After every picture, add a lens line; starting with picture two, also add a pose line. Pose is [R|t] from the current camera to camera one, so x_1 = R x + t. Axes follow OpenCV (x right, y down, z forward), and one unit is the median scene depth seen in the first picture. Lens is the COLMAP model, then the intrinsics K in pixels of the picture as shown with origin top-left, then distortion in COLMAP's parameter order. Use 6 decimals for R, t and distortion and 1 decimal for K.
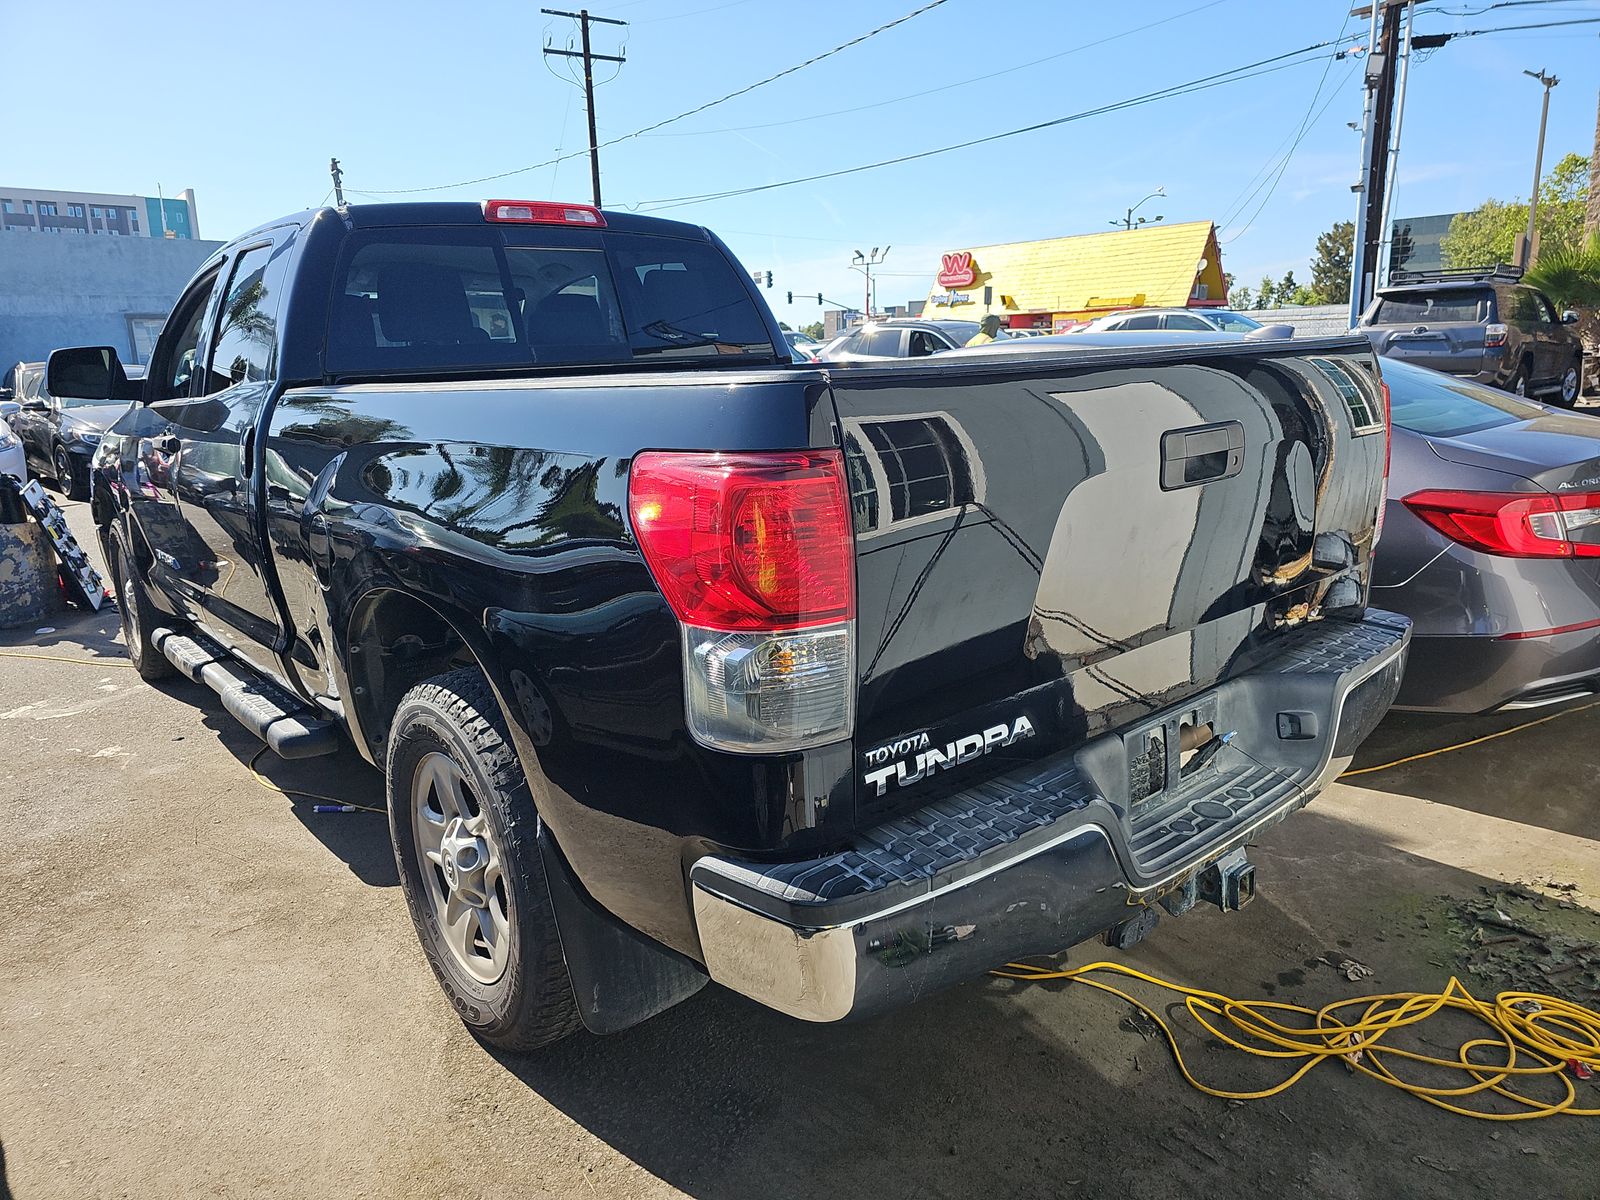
lens RADIAL K [[1081.0, 0, 797.3], [0, 1081.0, 584.1], [0, 0, 1]] dist [0.065738, -0.067559]
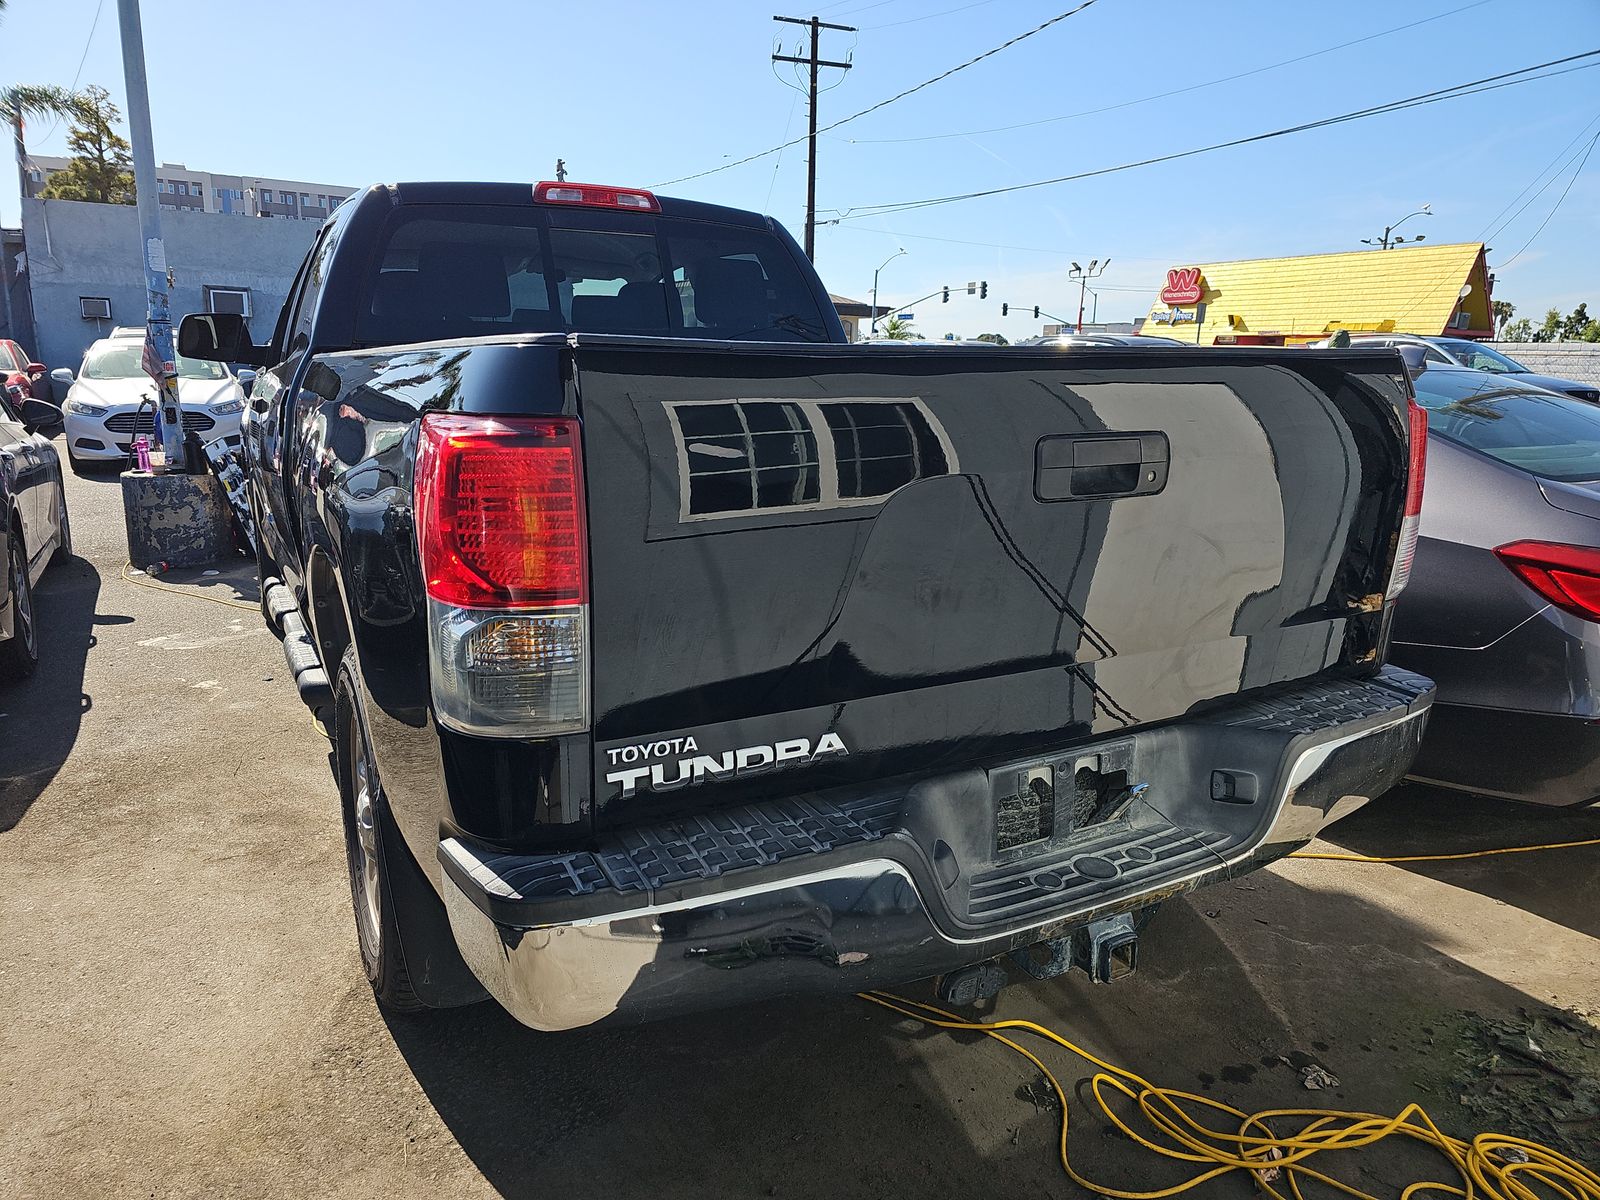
lens RADIAL K [[1074.6, 0, 800.0], [0, 1074.6, 600.0], [0, 0, 1]] dist [0.065109, -0.061893]
pose [[0.977962, 0.091845, -0.187498, 0.235435], [-0.090685, 0.995770, 0.014777, -0.000912], [0.188062, 0.002552, 0.982154, 0.071446]]
